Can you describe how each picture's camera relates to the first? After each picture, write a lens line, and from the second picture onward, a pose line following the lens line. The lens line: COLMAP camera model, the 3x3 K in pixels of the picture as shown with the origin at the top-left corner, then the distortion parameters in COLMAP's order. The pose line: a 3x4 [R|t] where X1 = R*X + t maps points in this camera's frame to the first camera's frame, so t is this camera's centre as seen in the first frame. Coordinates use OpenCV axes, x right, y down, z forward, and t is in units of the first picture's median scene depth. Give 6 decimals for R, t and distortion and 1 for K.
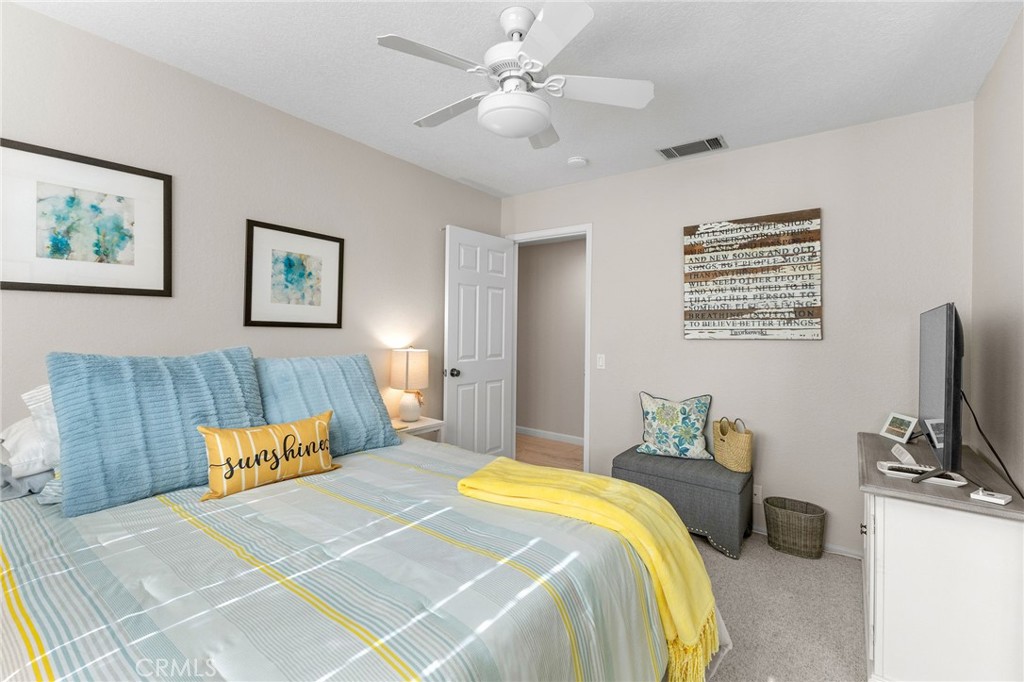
lens RADIAL K [[440.6, 0, 512.4], [0, 440.6, 334.8], [0, 0, 1]] dist [0.006055, -0.000213]
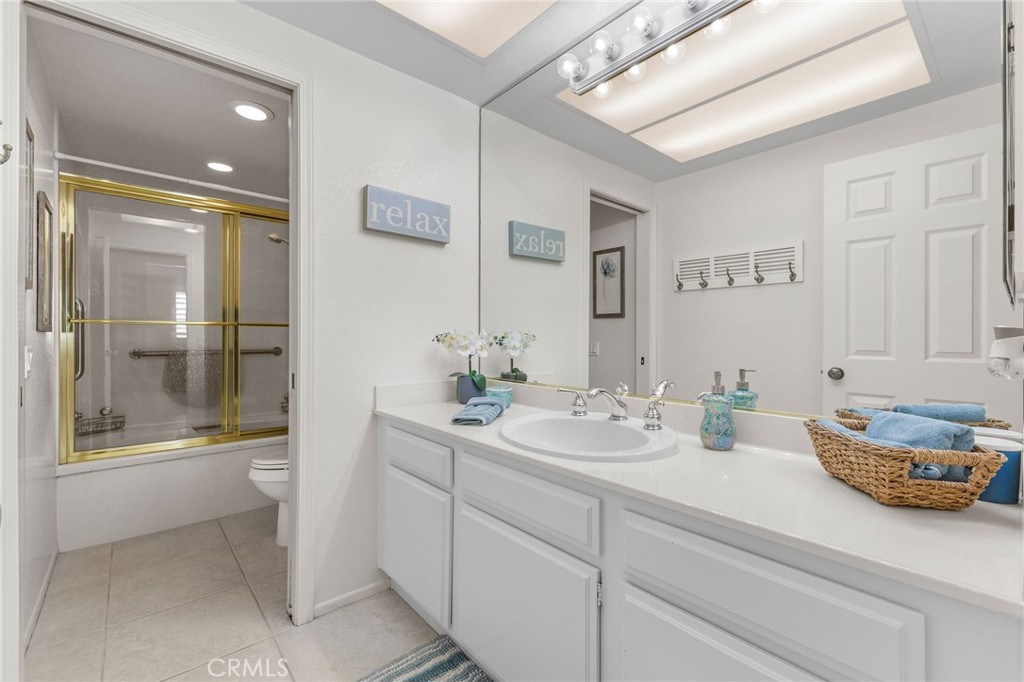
lens RADIAL K [[440.6, 0, 512.4], [0, 440.6, 334.8], [0, 0, 1]] dist [0.006055, -0.000213]
pose [[-0.199378, -0.003235, -0.979917, 0.945184], [-0.005354, 0.999983, -0.002212, 0.043966], [0.979908, 0.004805, -0.199392, 0.938171]]
